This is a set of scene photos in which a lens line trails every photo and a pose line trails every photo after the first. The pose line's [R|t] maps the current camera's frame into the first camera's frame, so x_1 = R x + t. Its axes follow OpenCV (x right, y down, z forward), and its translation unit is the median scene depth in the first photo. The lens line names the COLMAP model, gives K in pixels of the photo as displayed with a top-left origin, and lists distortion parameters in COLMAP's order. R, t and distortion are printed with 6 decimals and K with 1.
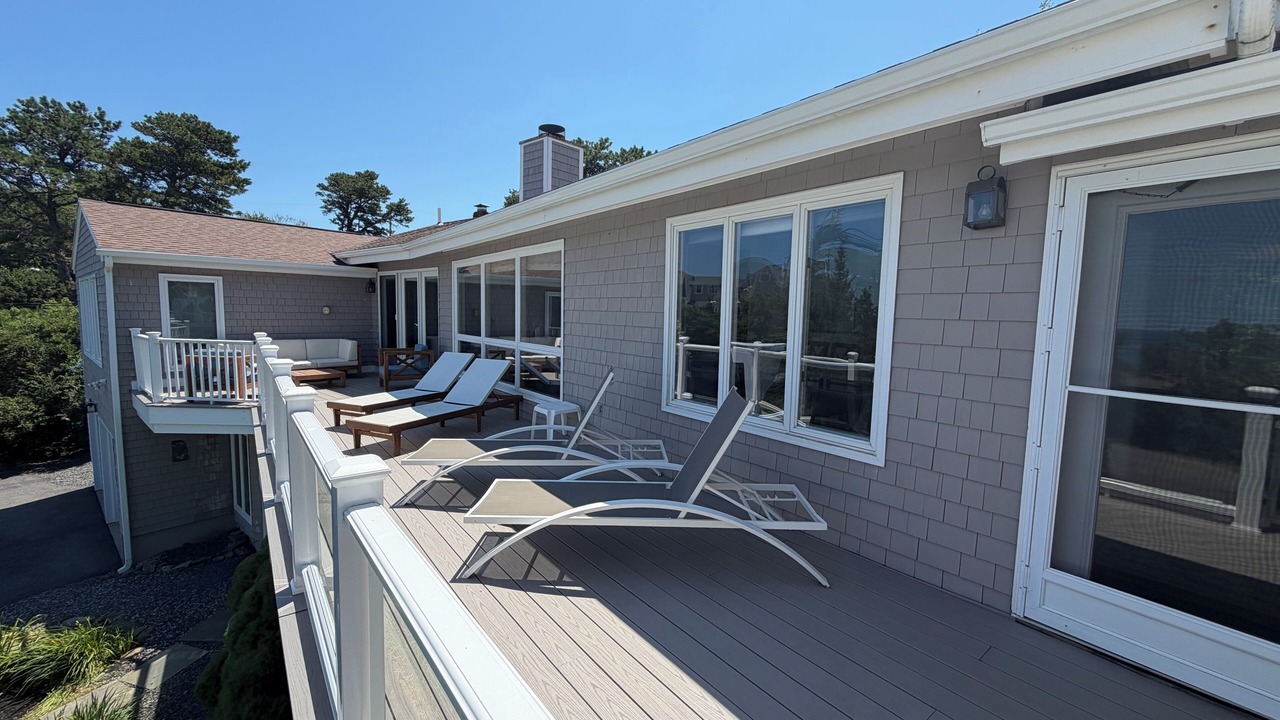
lens RADIAL K [[514.0, 0, 639.5], [0, 514.0, 361.6], [0, 0, 1]] dist [-0.001394, -0.000359]
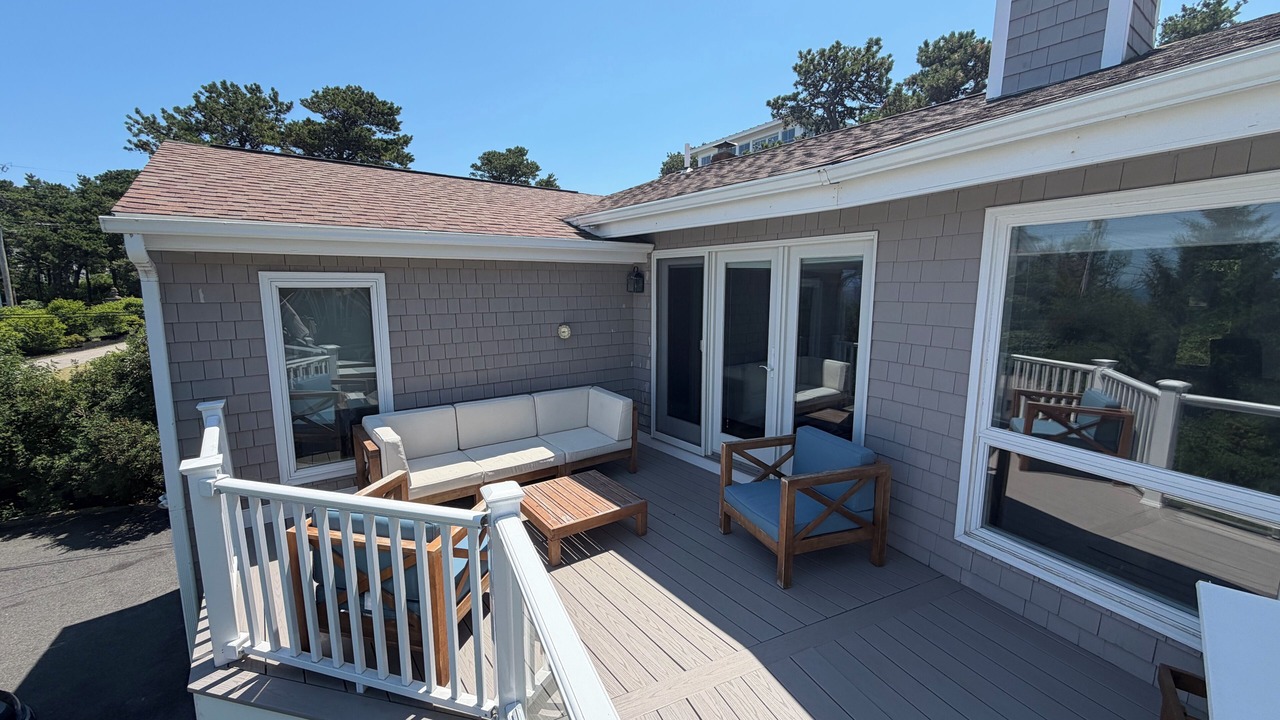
lens RADIAL K [[514.0, 0, 639.7], [0, 514.0, 362.6], [0, 0, 1]] dist [-0.001394, -0.000359]
pose [[0.972877, 0.012621, -0.230980, -0.171419], [-0.000890, 0.998707, 0.050825, -0.038836], [0.231323, -0.049241, 0.971630, 0.213800]]
